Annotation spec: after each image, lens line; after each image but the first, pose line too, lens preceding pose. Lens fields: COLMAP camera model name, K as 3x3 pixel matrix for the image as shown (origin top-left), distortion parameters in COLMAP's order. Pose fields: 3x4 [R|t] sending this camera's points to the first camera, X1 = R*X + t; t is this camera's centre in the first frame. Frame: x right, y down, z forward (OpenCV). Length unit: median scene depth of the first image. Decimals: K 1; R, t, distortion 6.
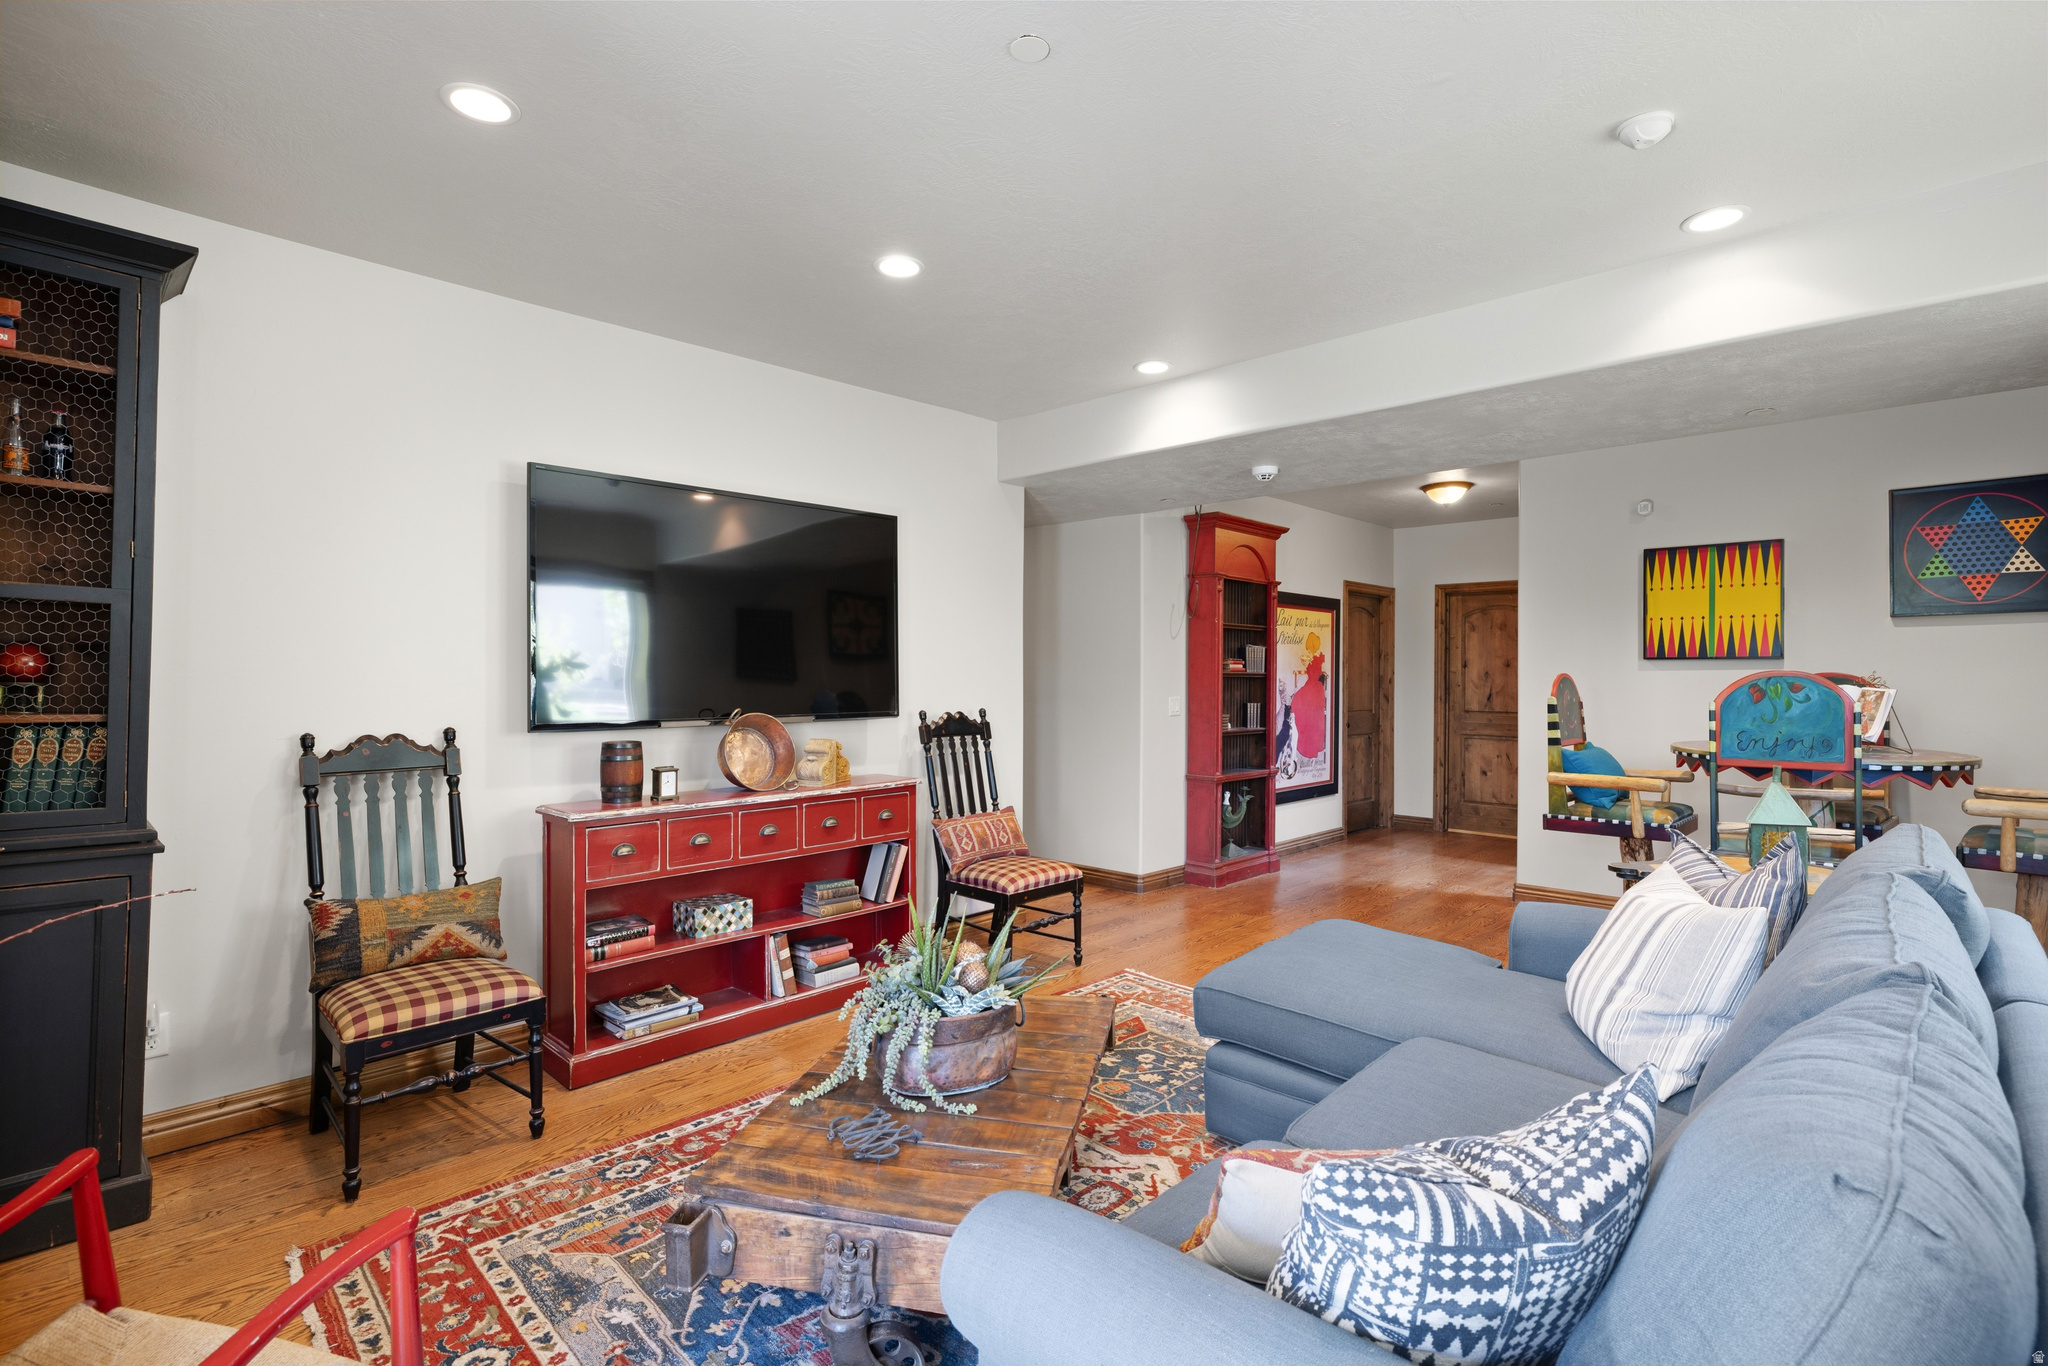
lens RADIAL K [[910.7, 0, 1024.0], [0, 910.7, 683.0], [0, 0, 1]] dist [-0.000051, -0.000012]
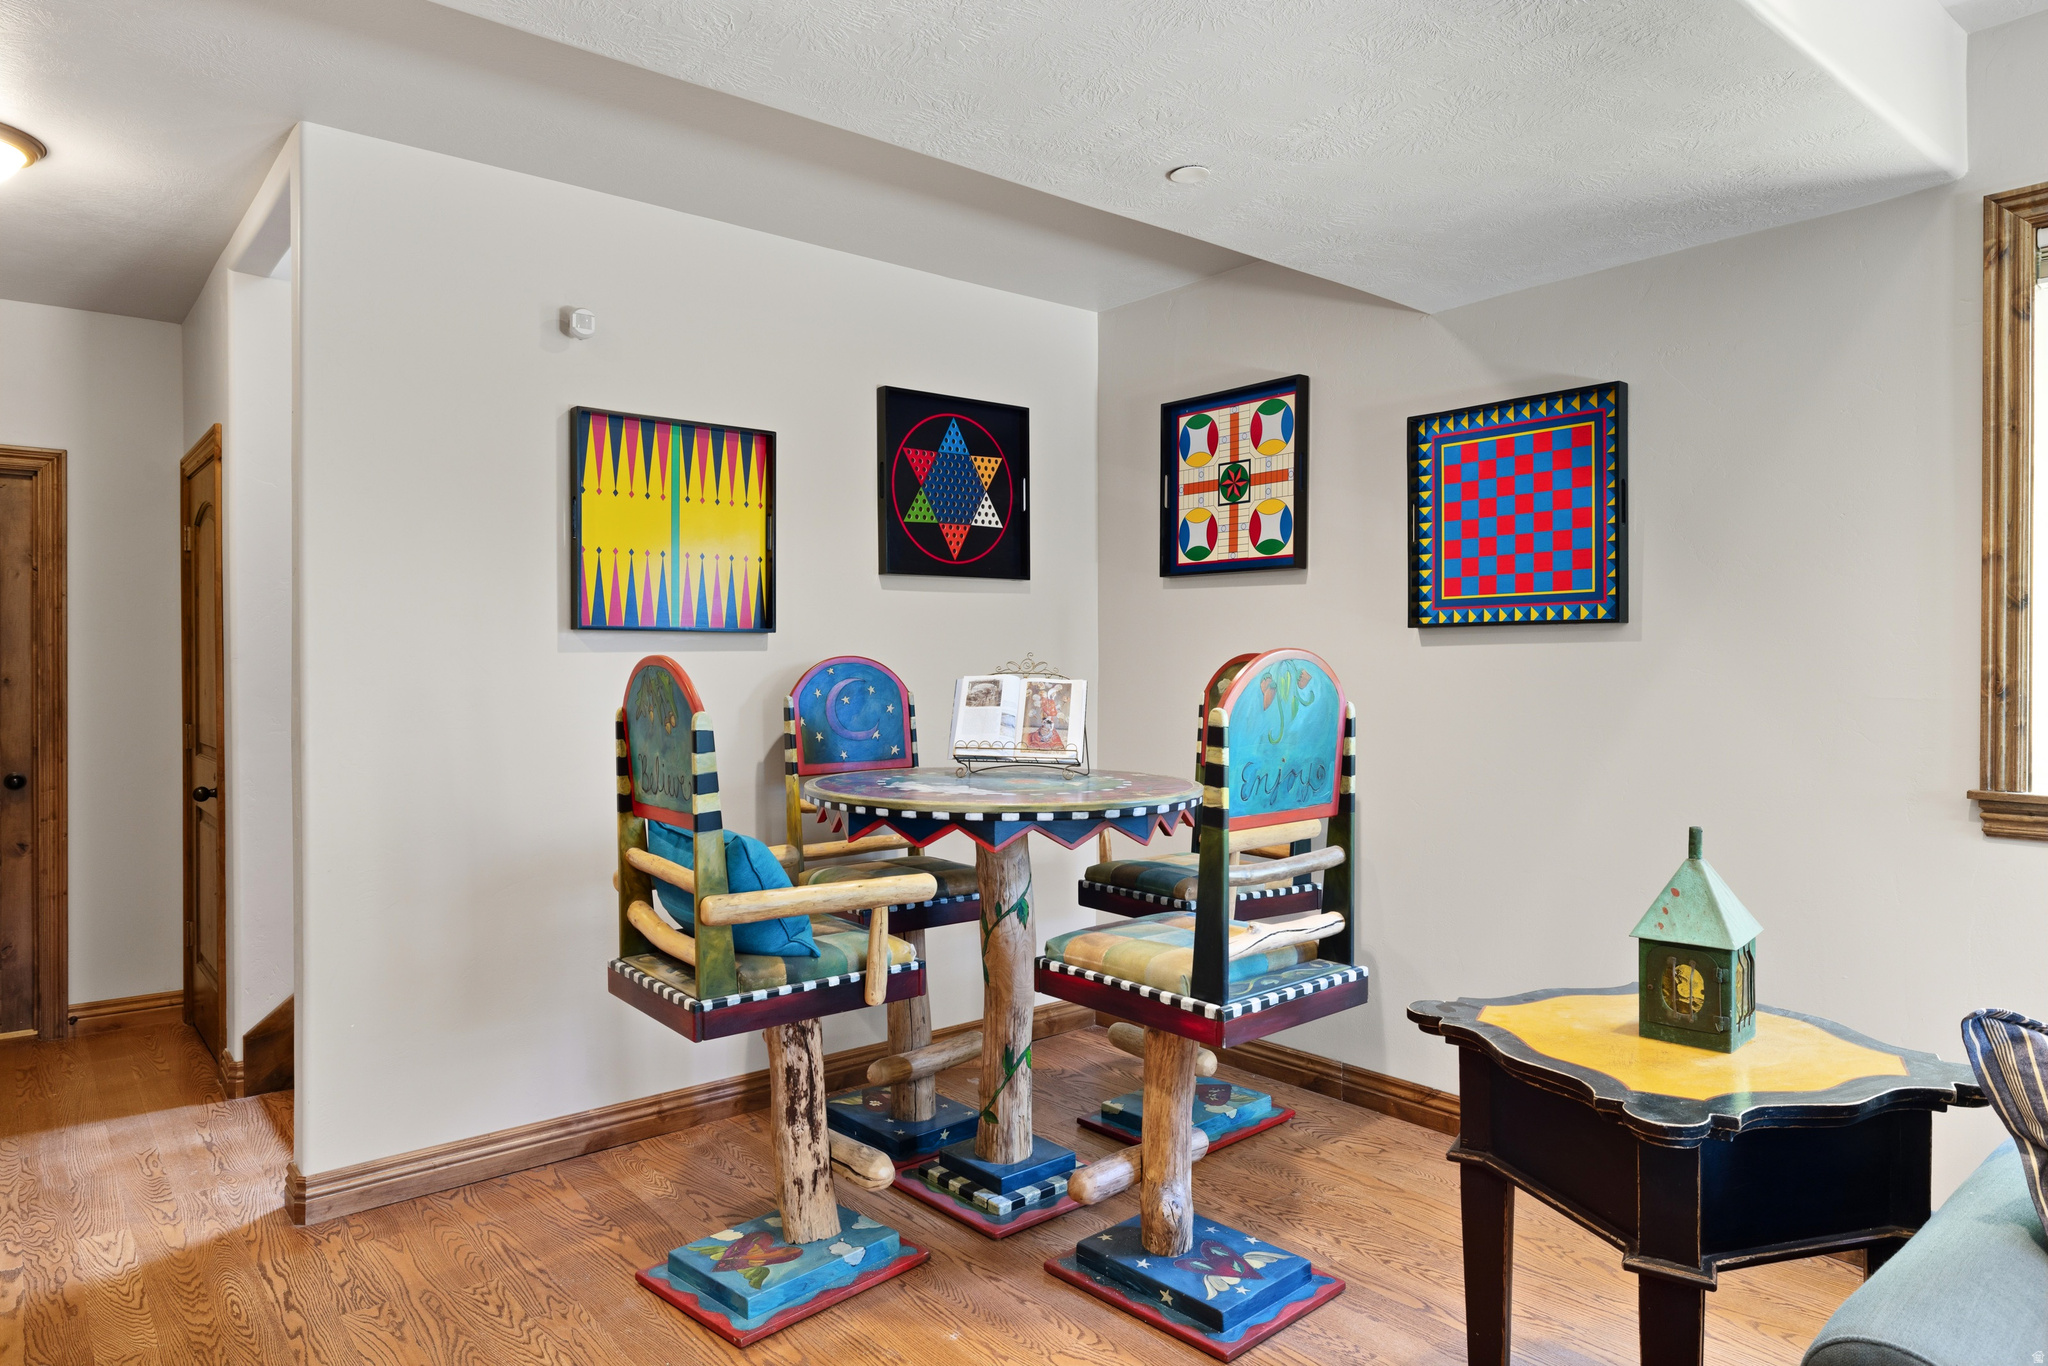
lens RADIAL K [[1239.6, 0, 1024.0], [0, 1239.6, 683.0], [0, 0, 1]] dist [-0.003682, -0.001244]
pose [[0.111263, -0.018964, 0.993610, 0.045834], [0.010364, 0.999786, 0.017921, -0.006750], [-0.993737, 0.008303, 0.111436, 0.809952]]
